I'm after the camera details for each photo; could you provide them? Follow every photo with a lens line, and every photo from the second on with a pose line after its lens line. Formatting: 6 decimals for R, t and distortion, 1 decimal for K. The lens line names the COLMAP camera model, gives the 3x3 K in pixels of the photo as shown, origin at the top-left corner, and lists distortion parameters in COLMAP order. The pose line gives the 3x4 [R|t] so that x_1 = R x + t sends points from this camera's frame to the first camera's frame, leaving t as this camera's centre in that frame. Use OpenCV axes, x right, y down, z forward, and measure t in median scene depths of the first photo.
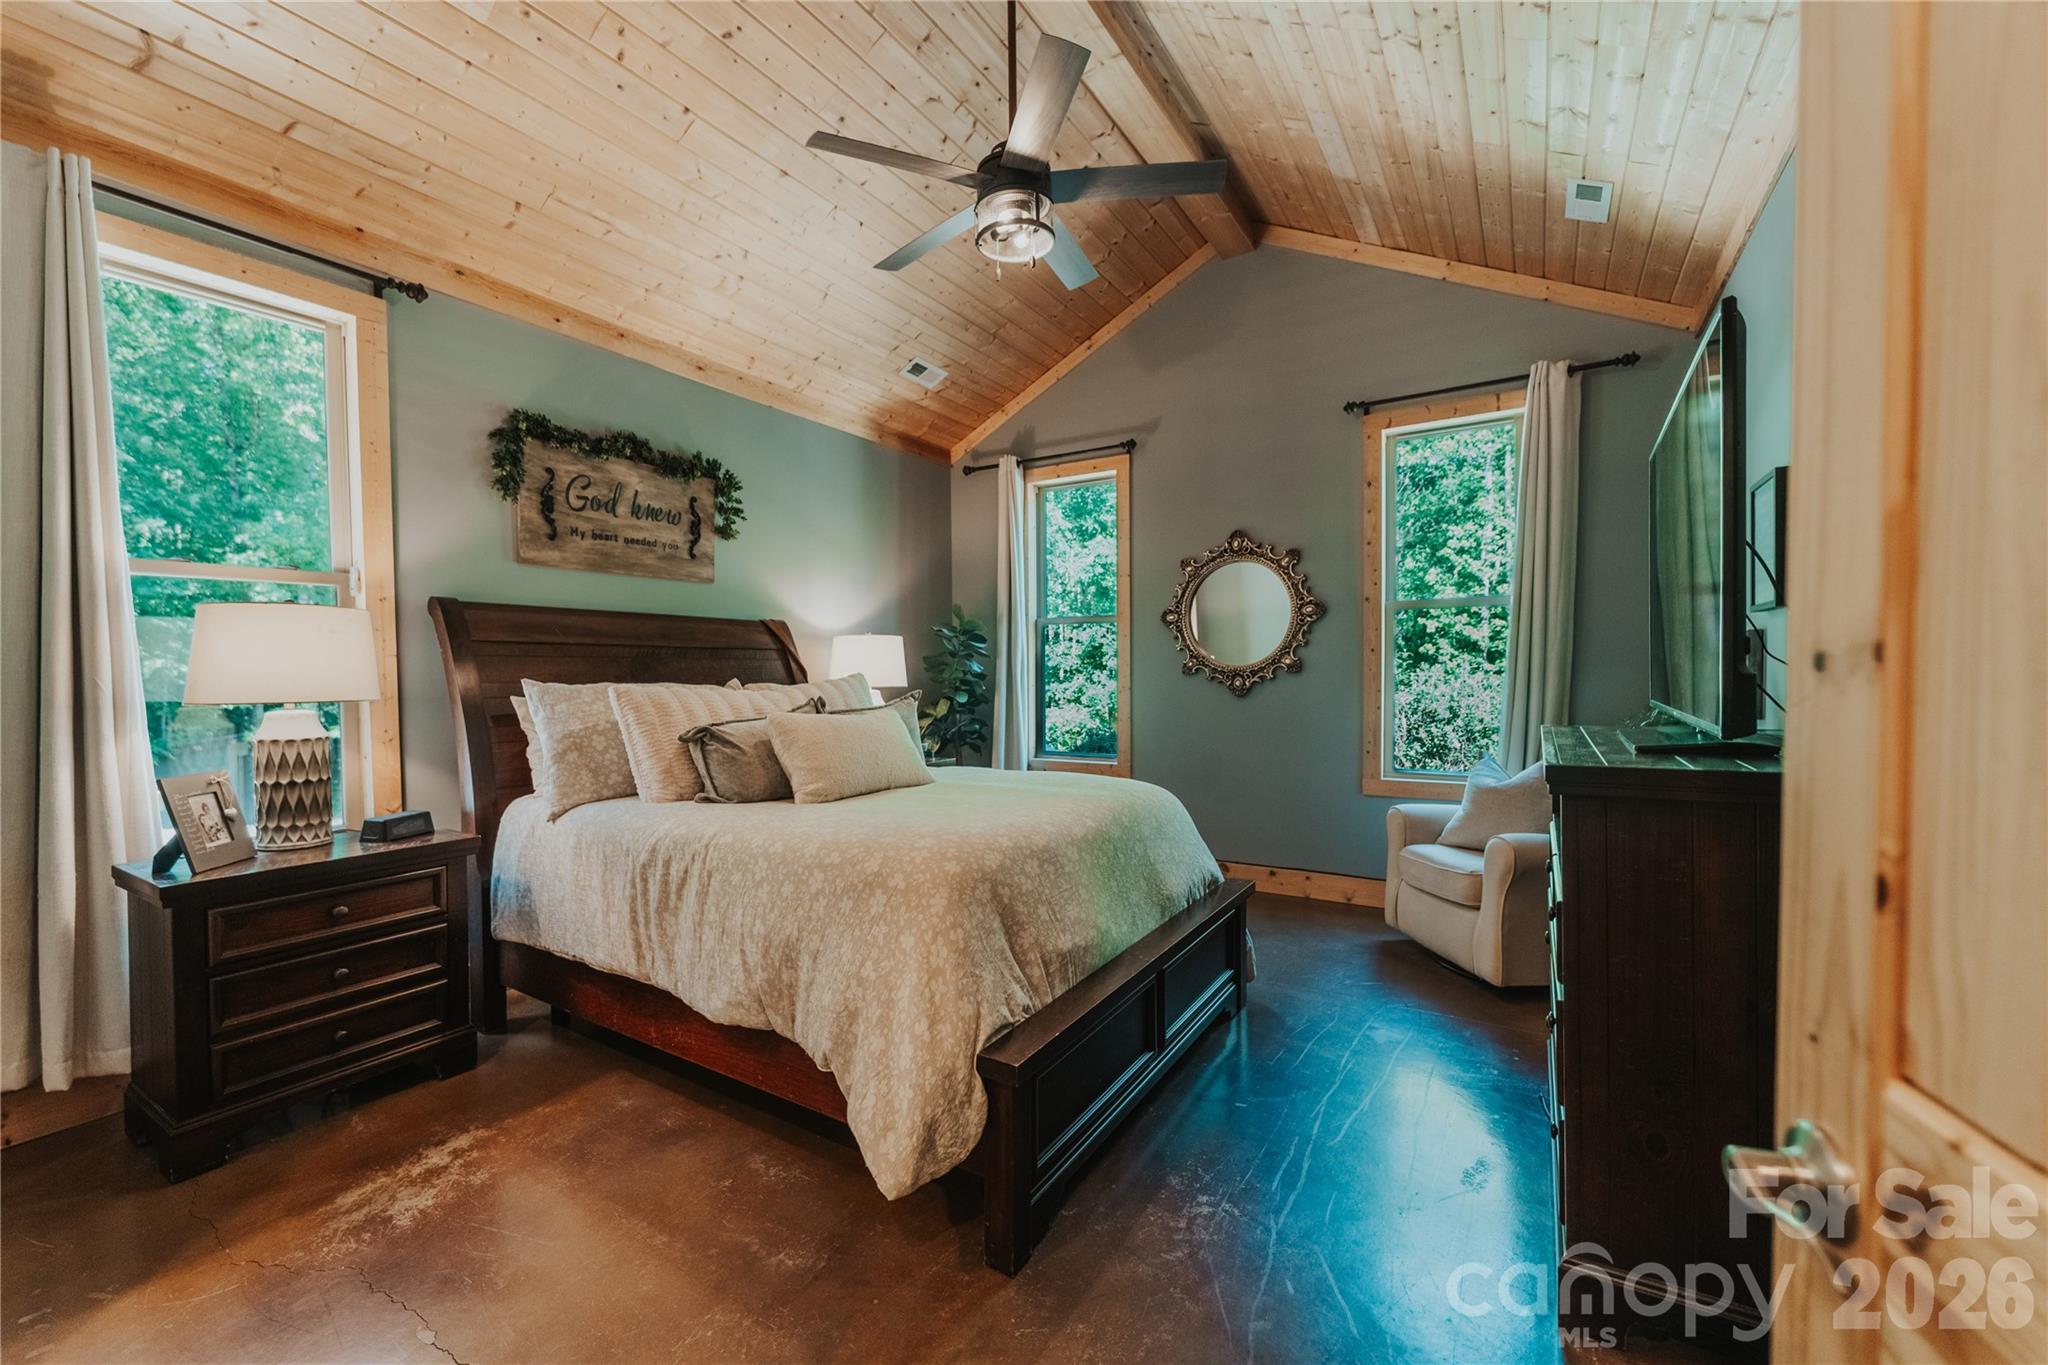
lens RADIAL K [[825.4, 0, 1015.7], [0, 825.4, 692.2], [0, 0, 1]] dist [0.001284, -0.000444]
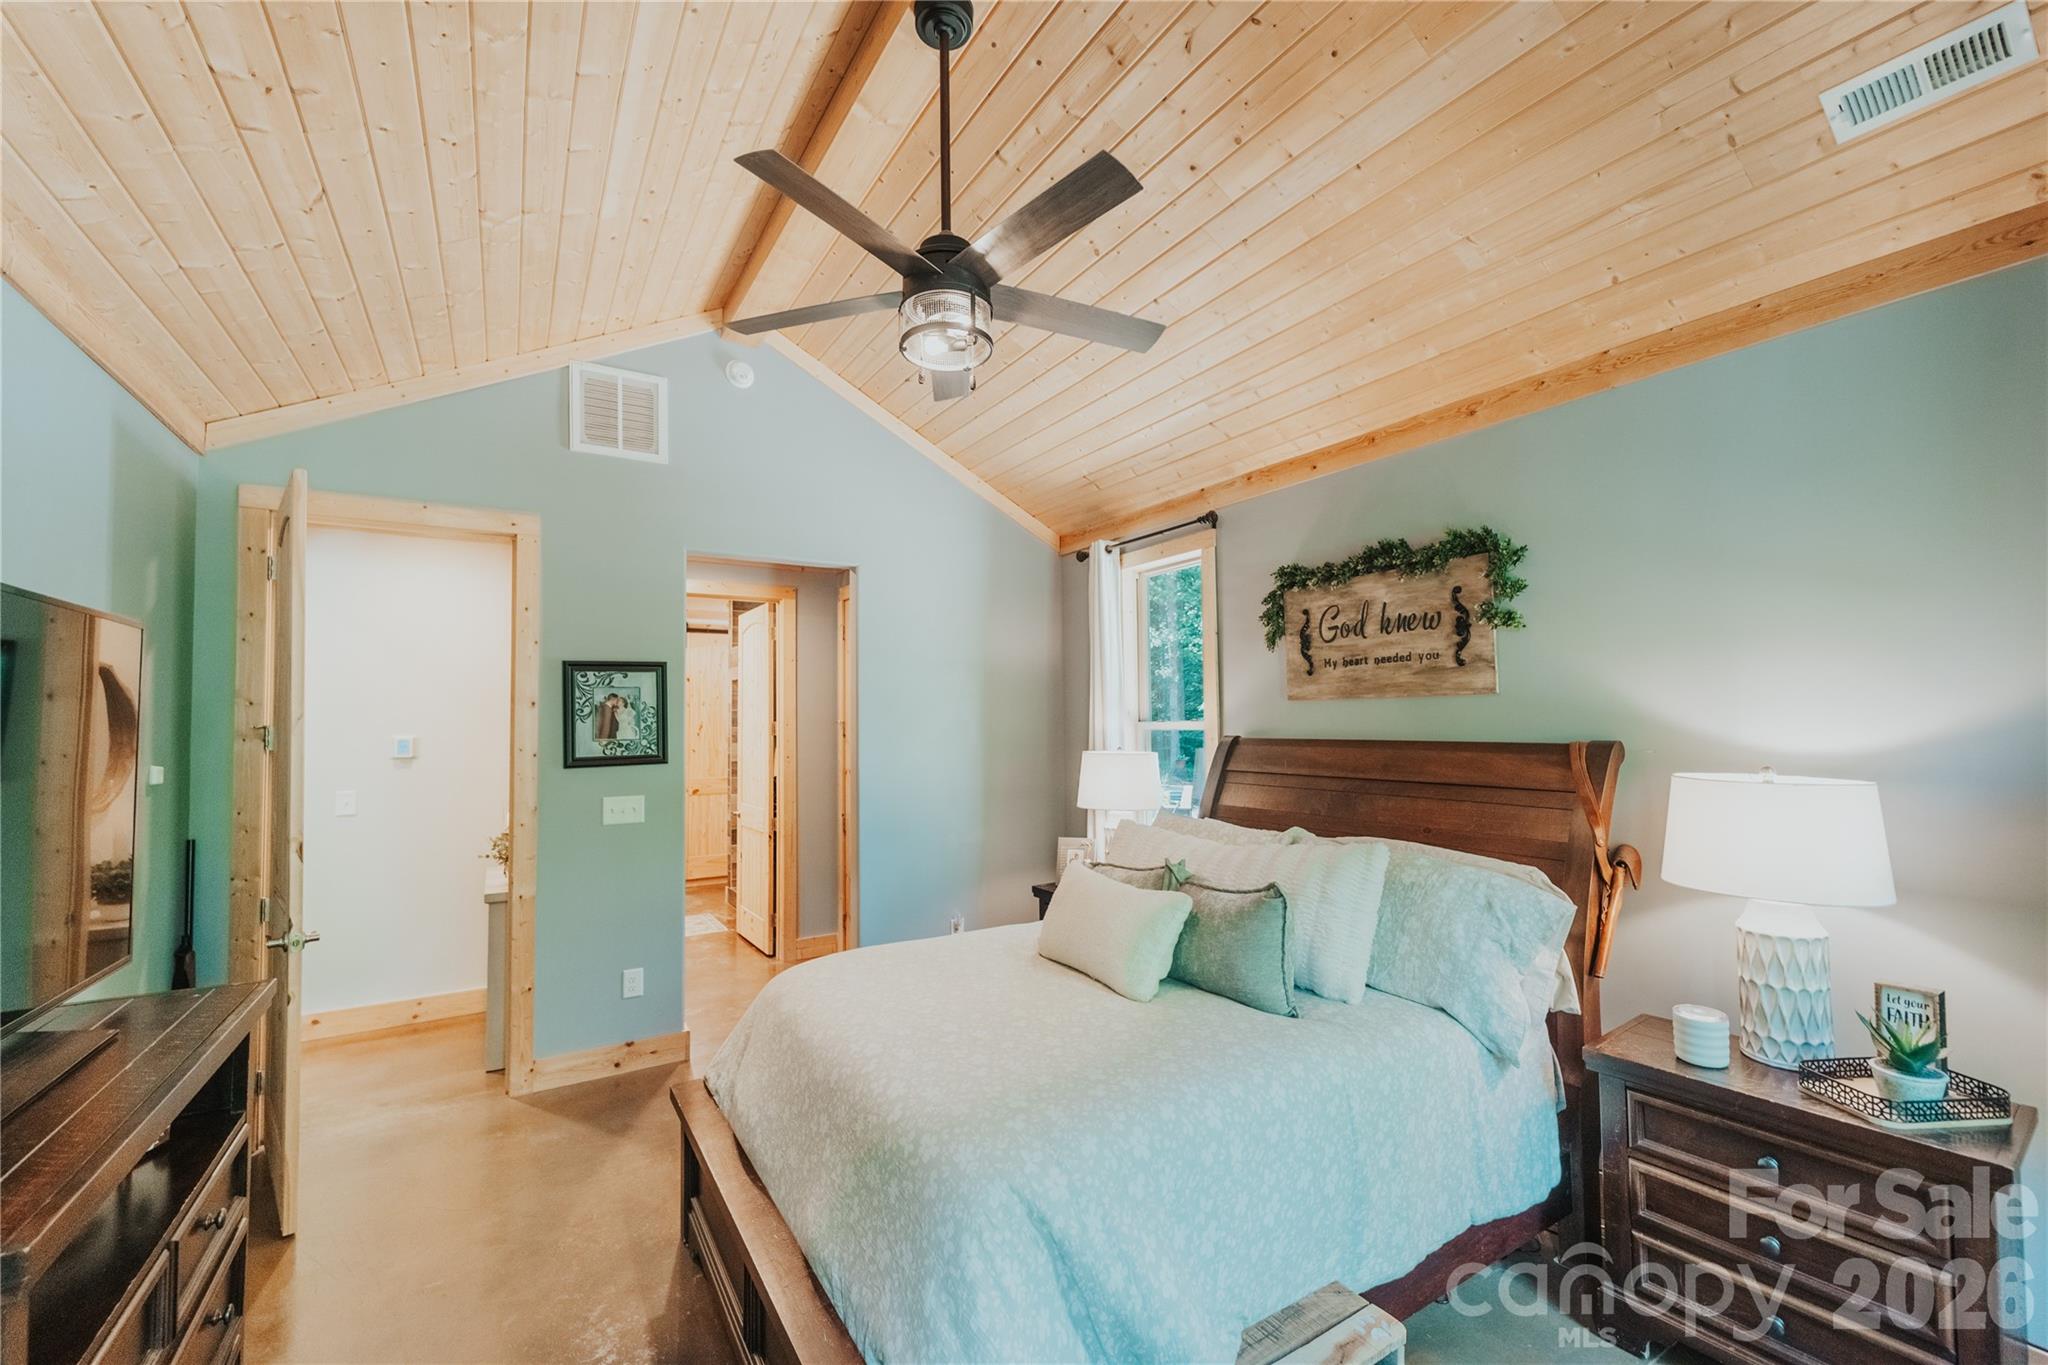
lens RADIAL K [[825.4, 0, 1015.7], [0, 825.4, 692.2], [0, 0, 1]] dist [0.001284, -0.000444]
pose [[-0.436721, -0.016379, -0.899448, 0.532067], [-0.003782, 0.999859, -0.016371, -0.134449], [0.899589, -0.003748, -0.436722, 1.054785]]
